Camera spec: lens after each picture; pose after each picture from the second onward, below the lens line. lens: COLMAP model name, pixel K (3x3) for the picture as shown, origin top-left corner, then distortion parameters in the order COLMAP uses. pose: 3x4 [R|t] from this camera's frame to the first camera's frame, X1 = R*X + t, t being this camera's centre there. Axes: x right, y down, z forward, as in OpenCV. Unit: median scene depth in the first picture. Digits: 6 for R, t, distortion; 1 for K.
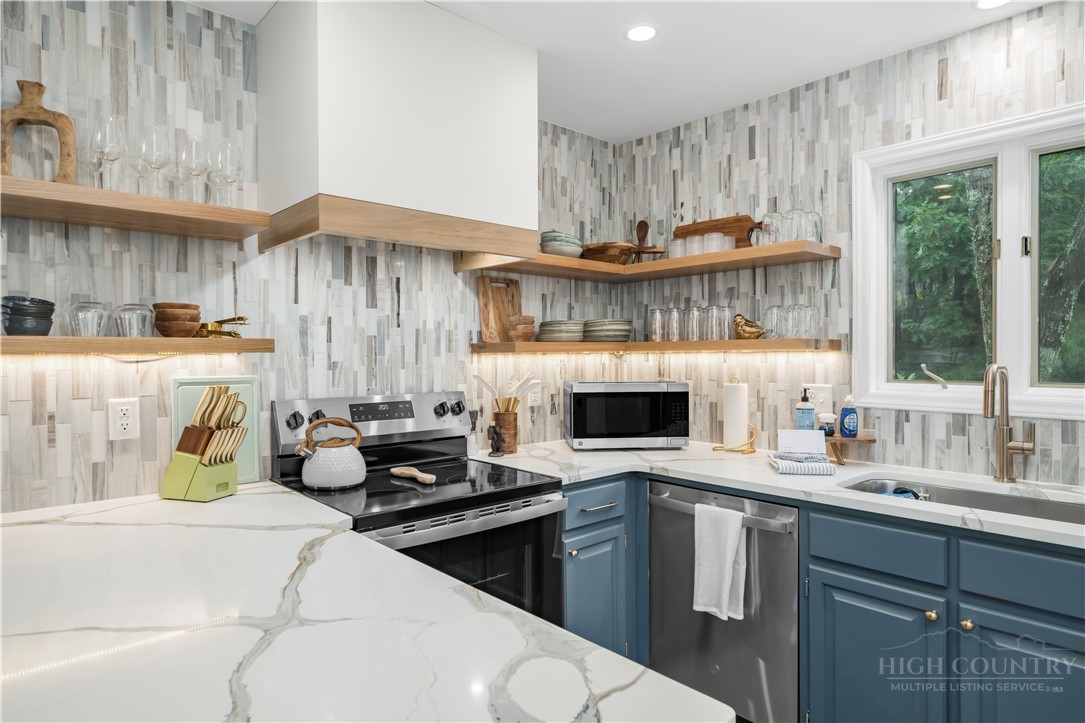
lens RADIAL K [[643.0, 0, 546.7], [0, 643.0, 358.0], [0, 0, 1]] dist [0.006416, 0.002784]
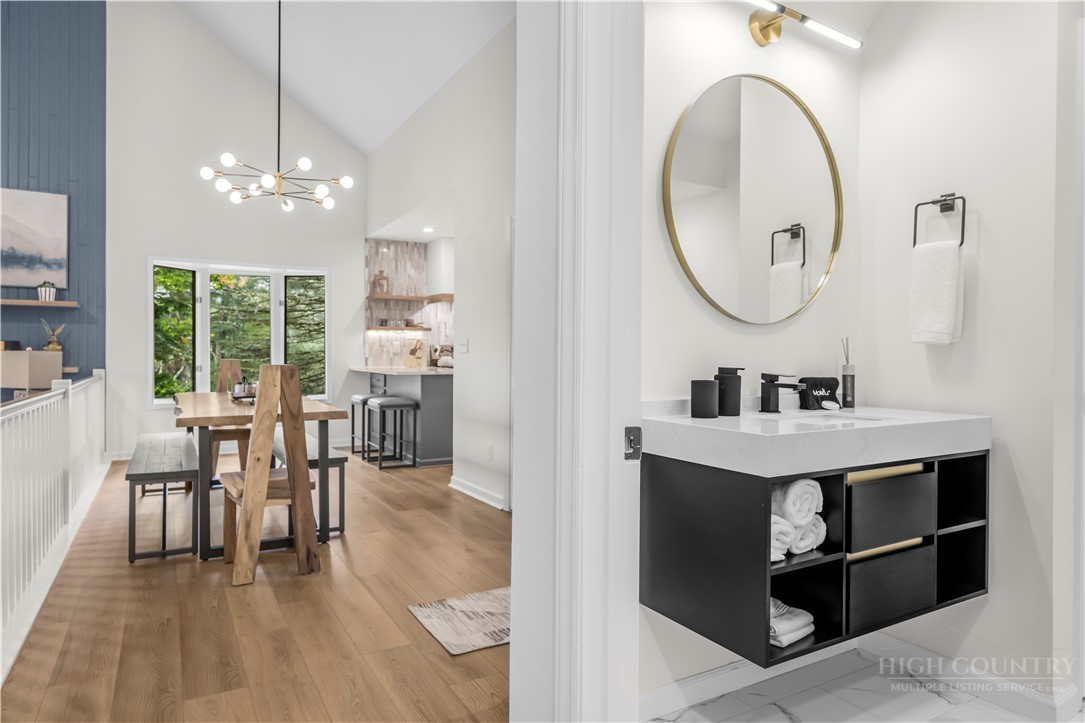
lens RADIAL K [[643.0, 0, 542.2], [0, 643.0, 361.7], [0, 0, 1]] dist [0.006416, 0.002784]
pose [[0.977936, 0.014271, -0.208418, 0.931066], [-0.011566, 0.999832, 0.014193, 0.098920], [0.208586, -0.011469, 0.977937, -2.368800]]
